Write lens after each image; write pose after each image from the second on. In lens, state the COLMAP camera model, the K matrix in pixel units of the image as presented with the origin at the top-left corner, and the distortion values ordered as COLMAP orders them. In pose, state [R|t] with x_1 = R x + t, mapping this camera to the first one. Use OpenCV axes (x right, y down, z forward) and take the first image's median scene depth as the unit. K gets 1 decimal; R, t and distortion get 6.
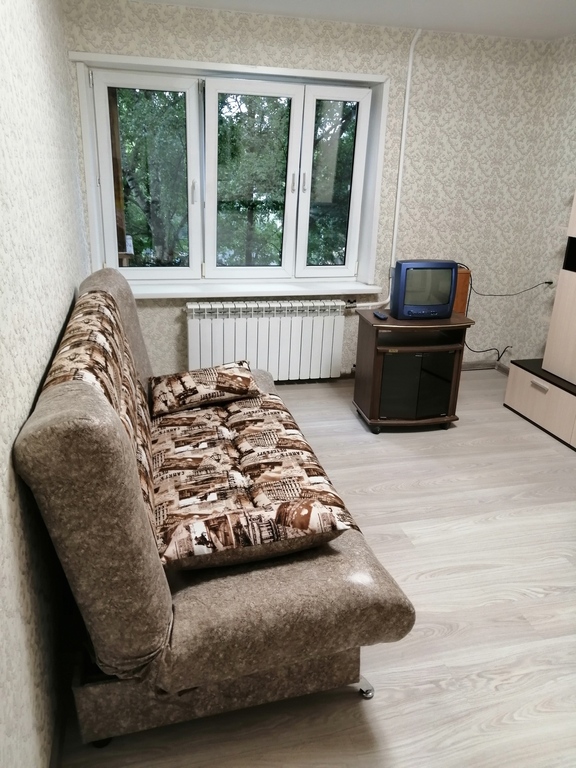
lens RADIAL K [[606.0, 0, 290.0], [0, 606.0, 384.8], [0, 0, 1]] dist [0.014430, 0.005856]
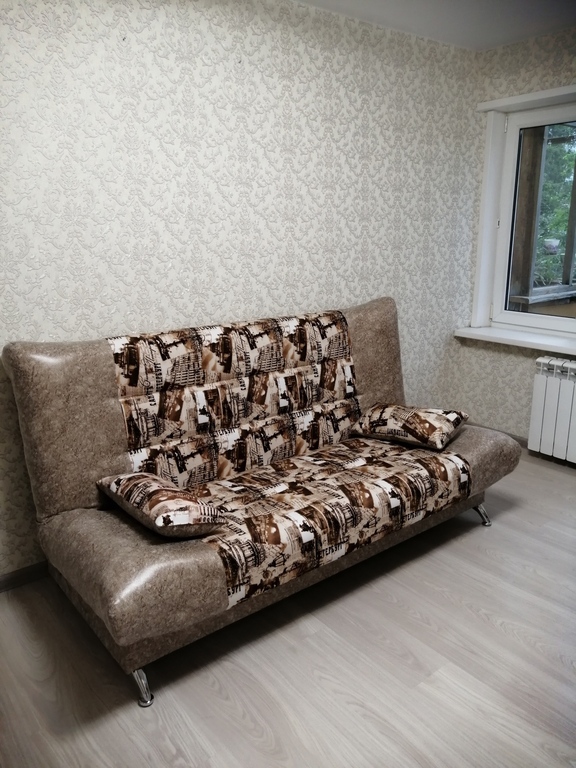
lens RADIAL K [[606.0, 0, 291.1], [0, 606.0, 383.9], [0, 0, 1]] dist [0.014430, 0.005856]
pose [[0.409175, 0.202591, -0.889681, 0.642576], [-0.292043, 0.952827, 0.082656, -0.086277], [0.864458, 0.226005, 0.449038, 0.414978]]
